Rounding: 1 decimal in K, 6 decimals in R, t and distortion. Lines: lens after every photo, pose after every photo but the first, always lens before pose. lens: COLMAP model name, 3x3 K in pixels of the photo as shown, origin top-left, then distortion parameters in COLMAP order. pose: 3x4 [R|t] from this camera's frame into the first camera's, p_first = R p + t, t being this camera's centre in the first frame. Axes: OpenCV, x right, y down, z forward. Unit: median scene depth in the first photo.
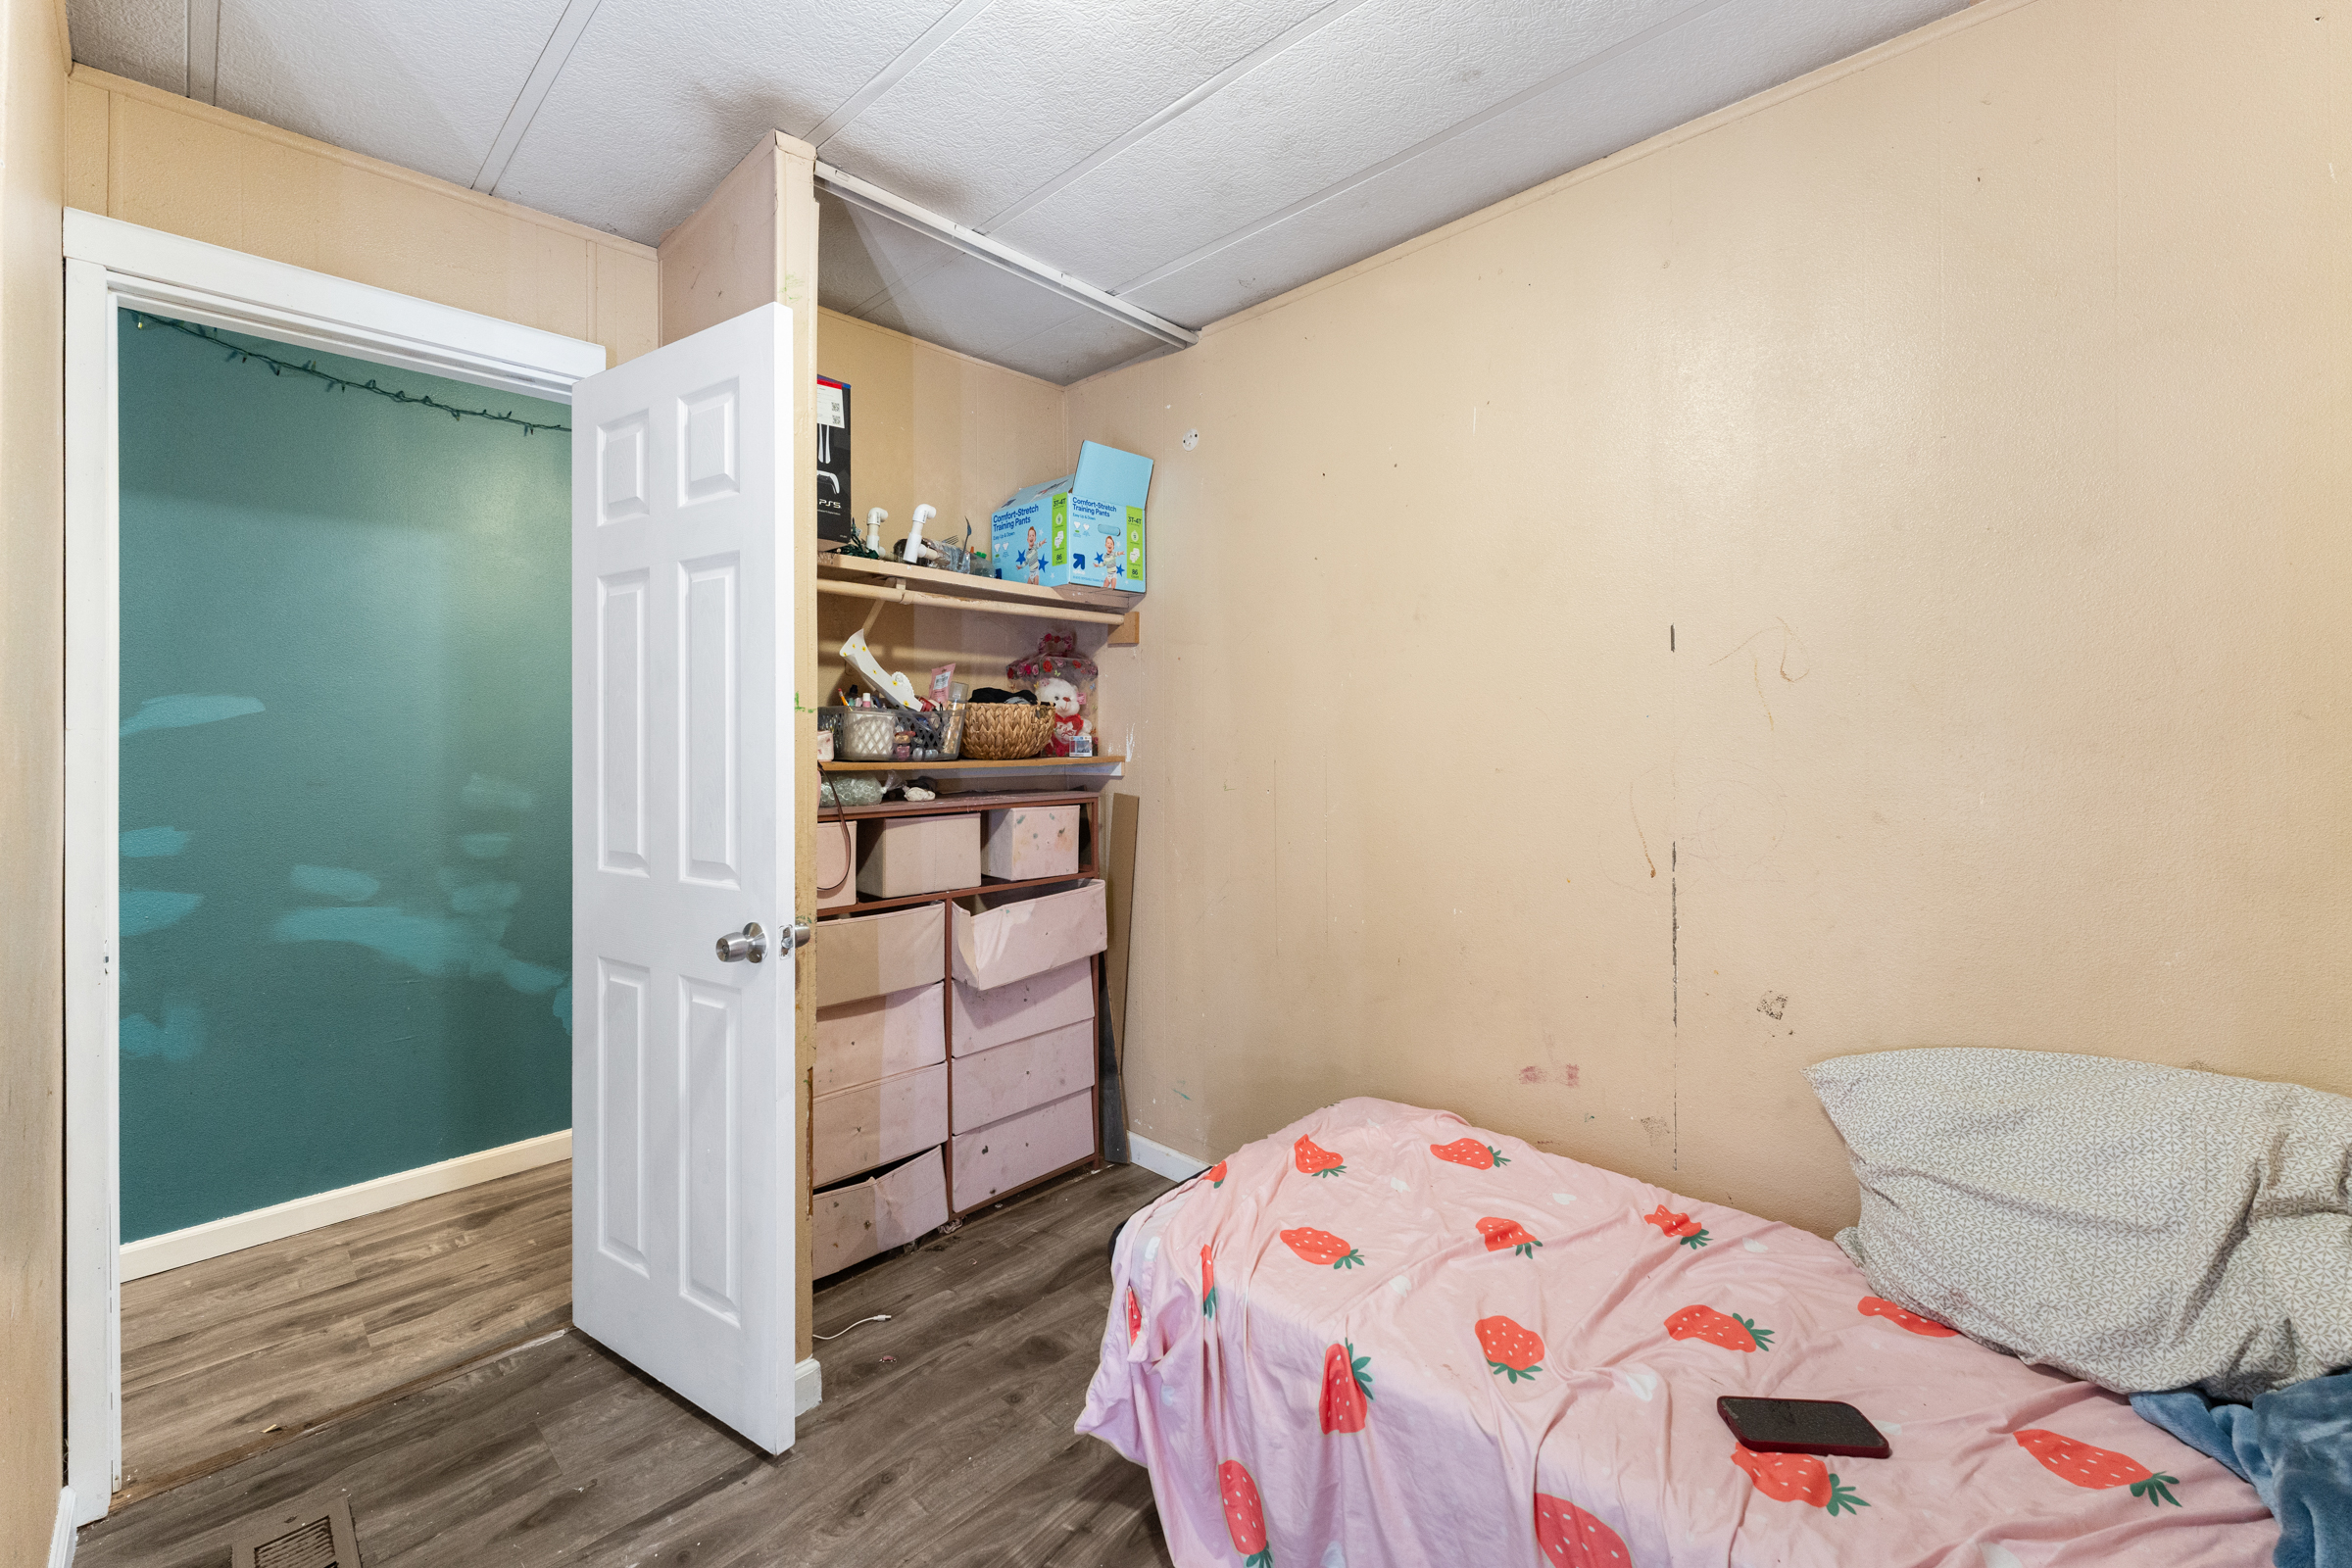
lens RADIAL K [[950.5, 0, 1199.2], [0, 950.5, 744.6], [0, 0, 1]] dist [0.000206, -0.000674]
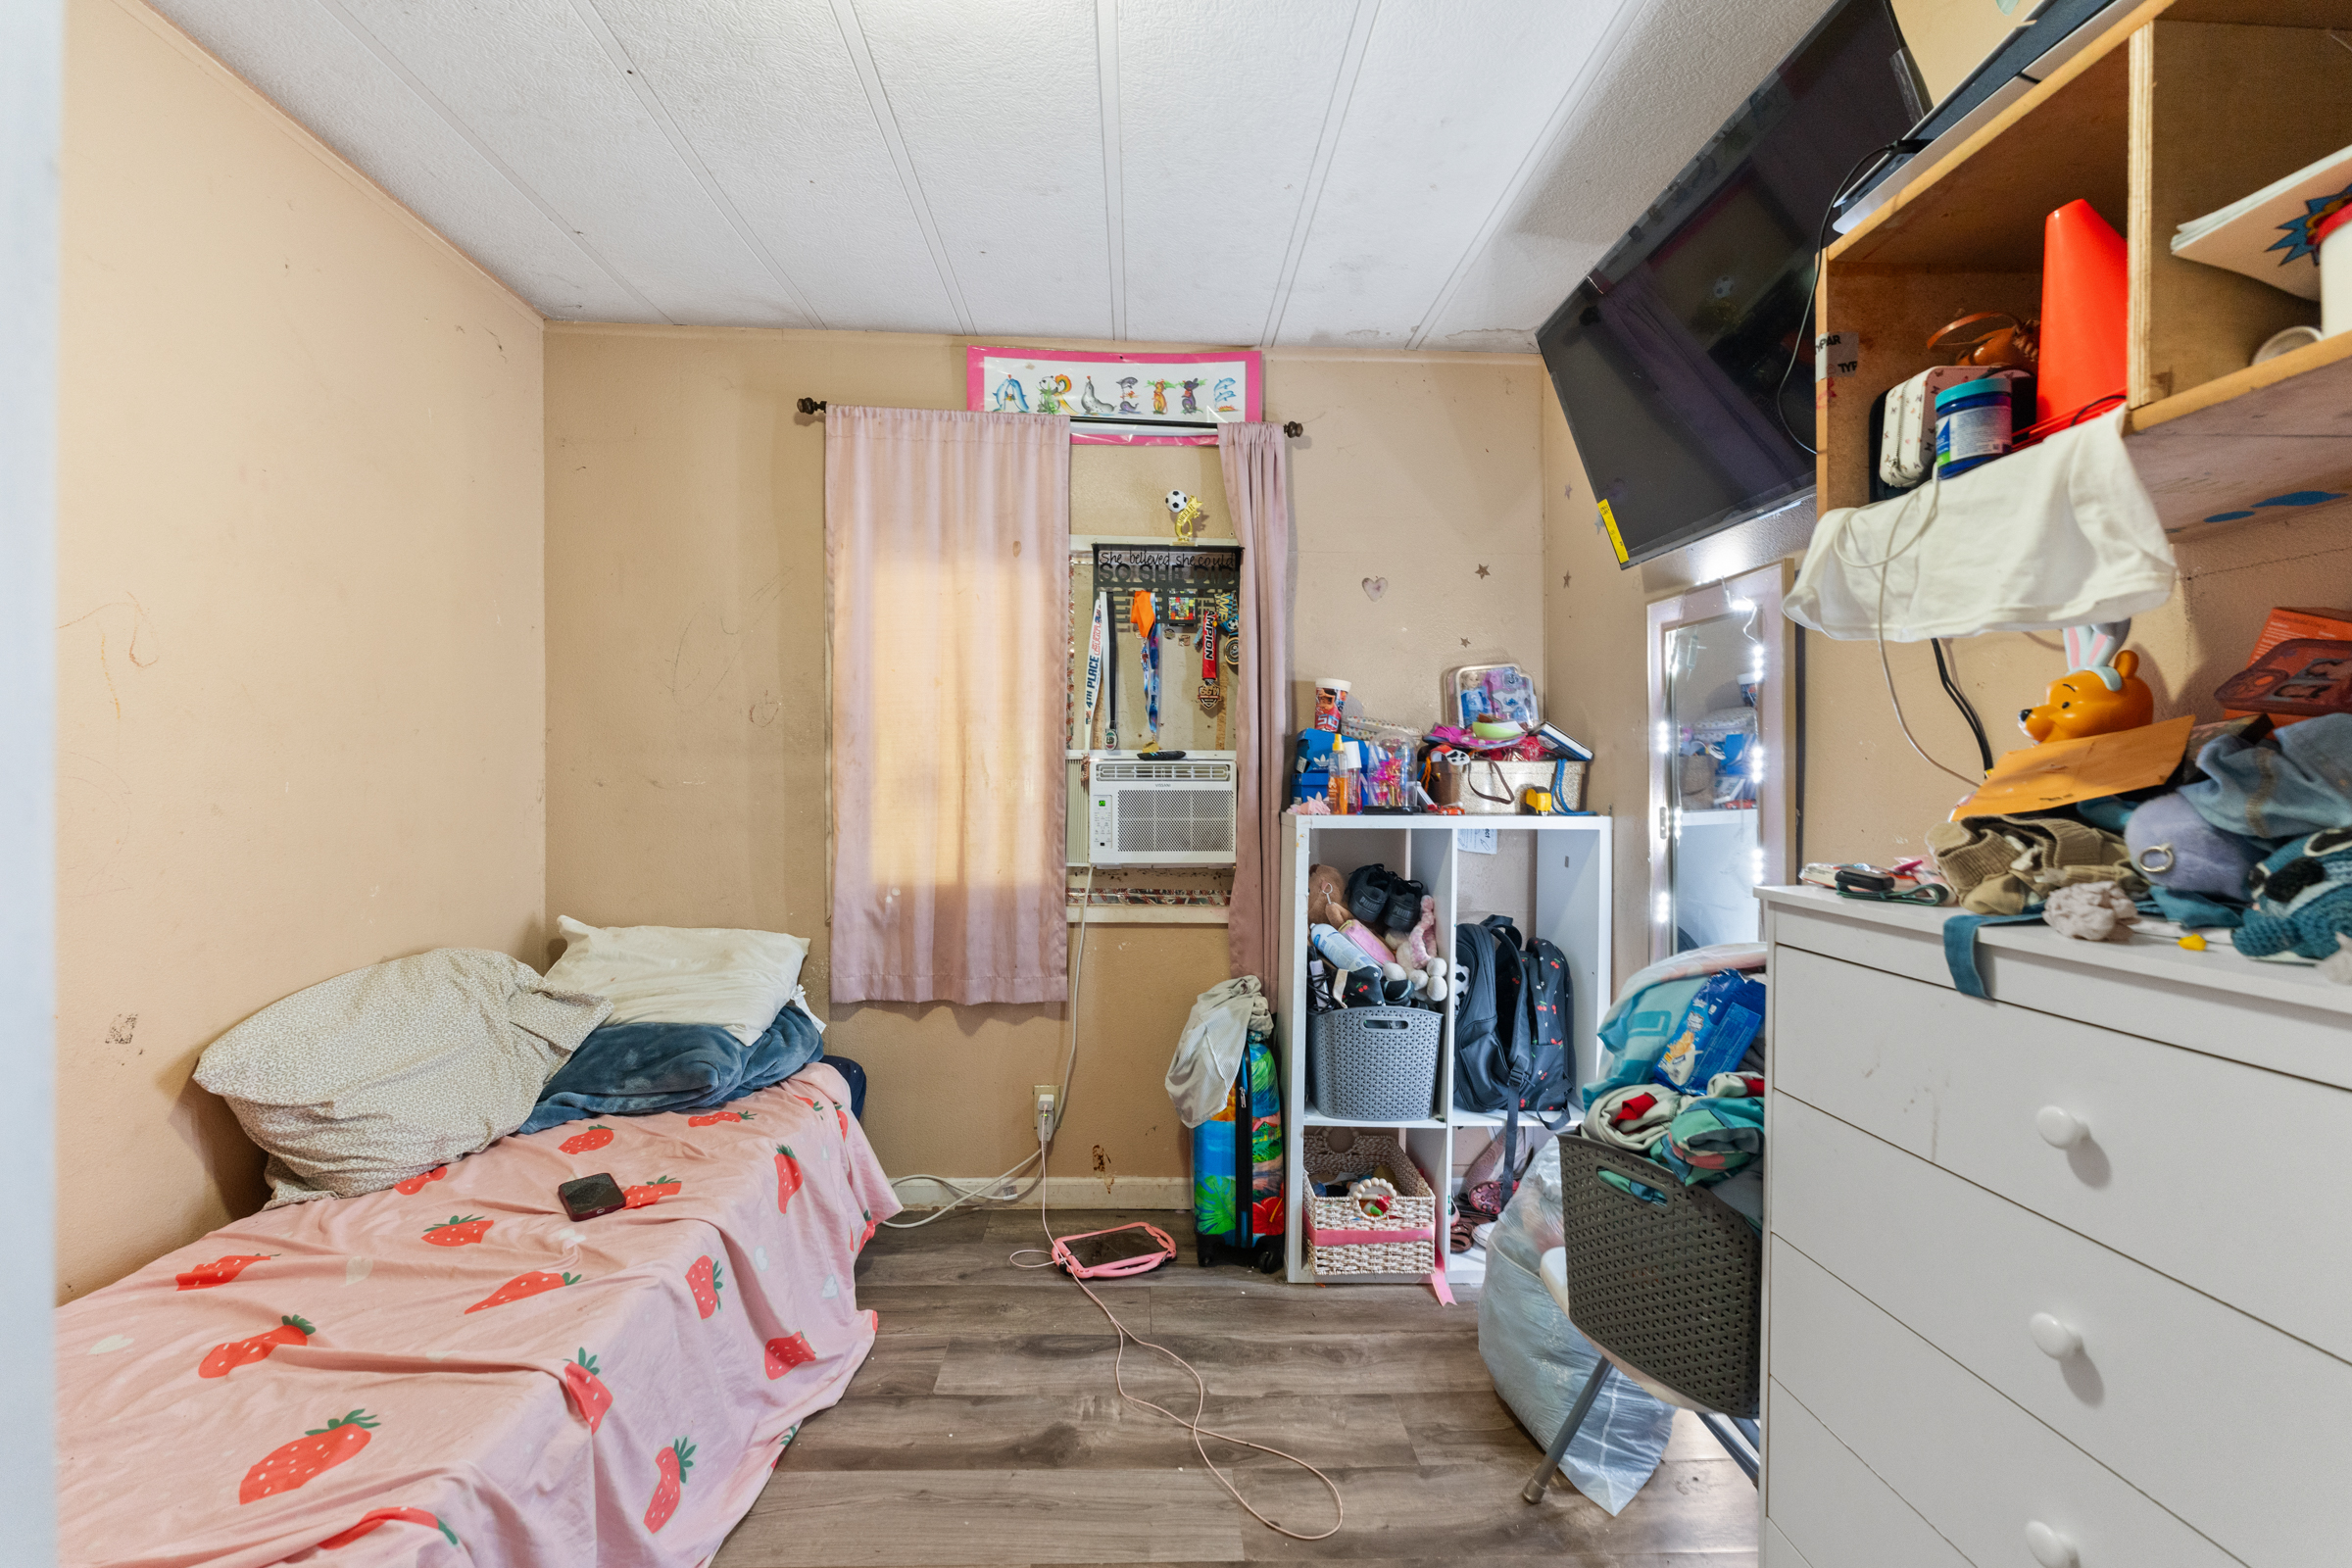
lens RADIAL K [[950.5, 0, 1172.1], [0, 950.5, 784.0], [0, 0, 1]] dist [0.000206, -0.000674]
pose [[-0.705456, -0.009787, 0.708686, -0.920216], [-0.006475, 0.999952, 0.007365, 0.042389], [-0.708724, 0.000607, -0.705485, 1.210207]]
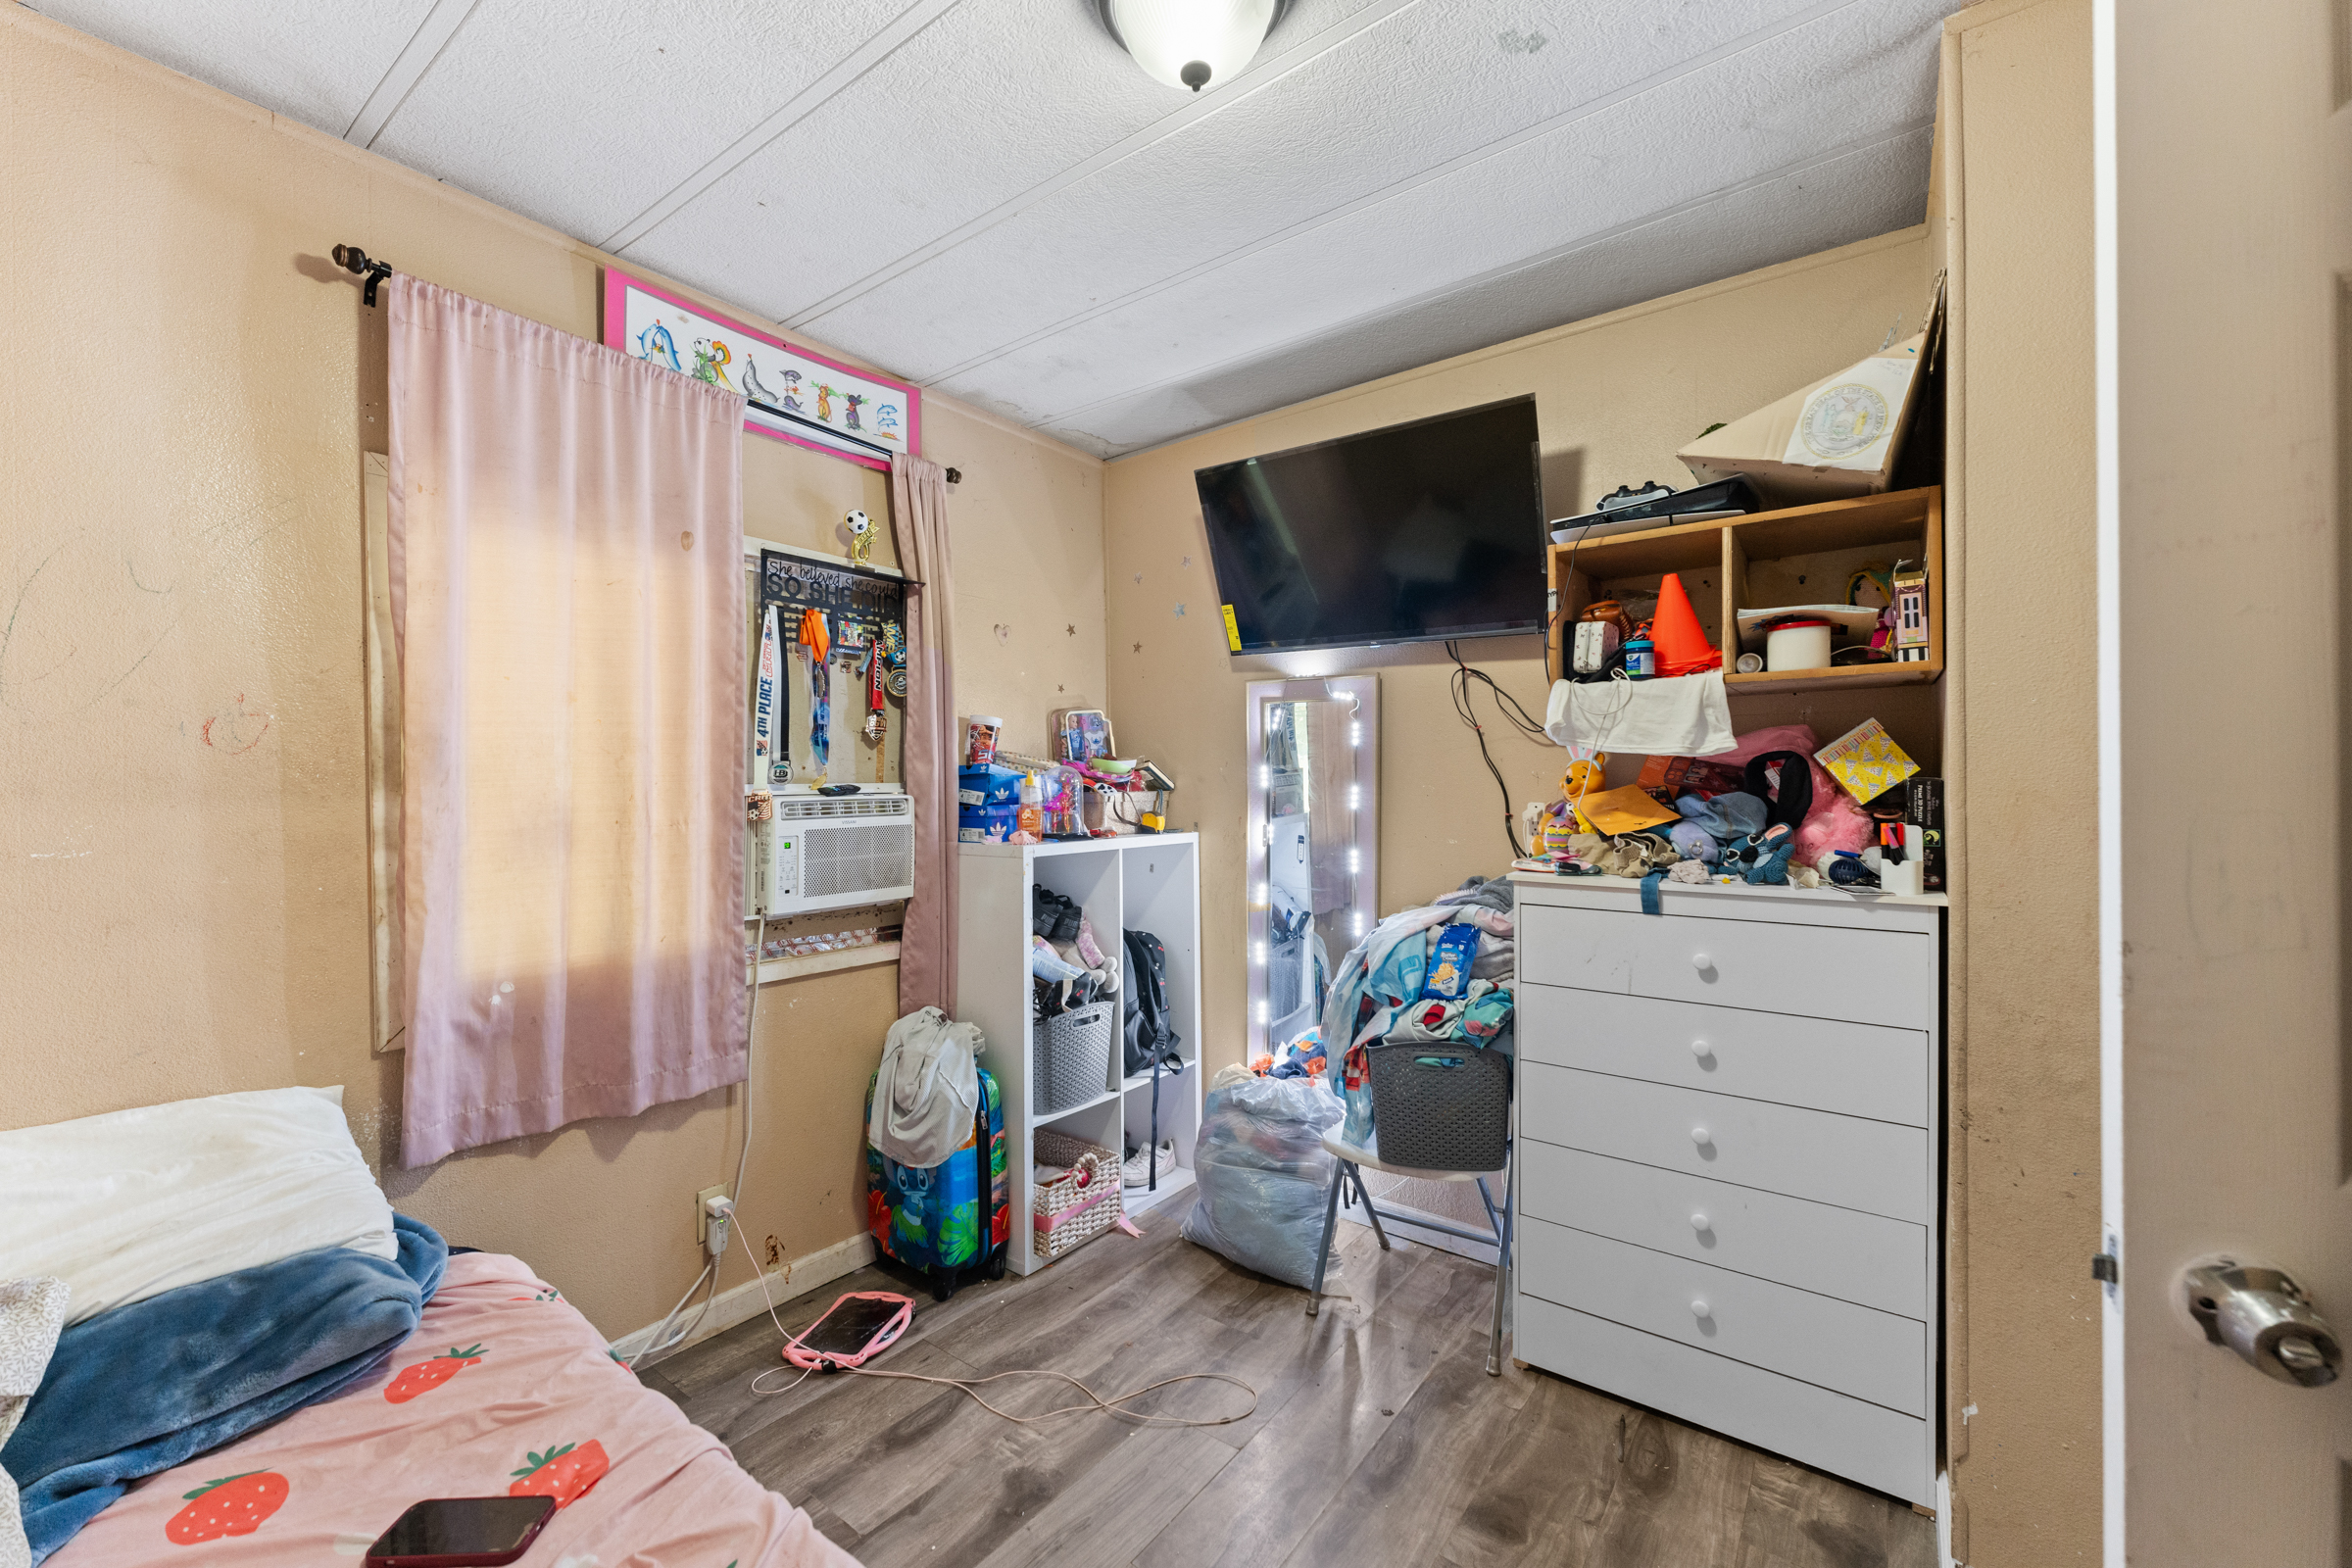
lens RADIAL K [[950.5, 0, 1180.1], [0, 950.5, 781.3], [0, 0, 1]] dist [0.000206, -0.000674]
pose [[-0.993528, 0.003145, -0.113546, 0.029772], [0.002798, 0.999991, 0.003214, -0.022036], [0.113555, 0.002875, -0.993528, 1.727622]]
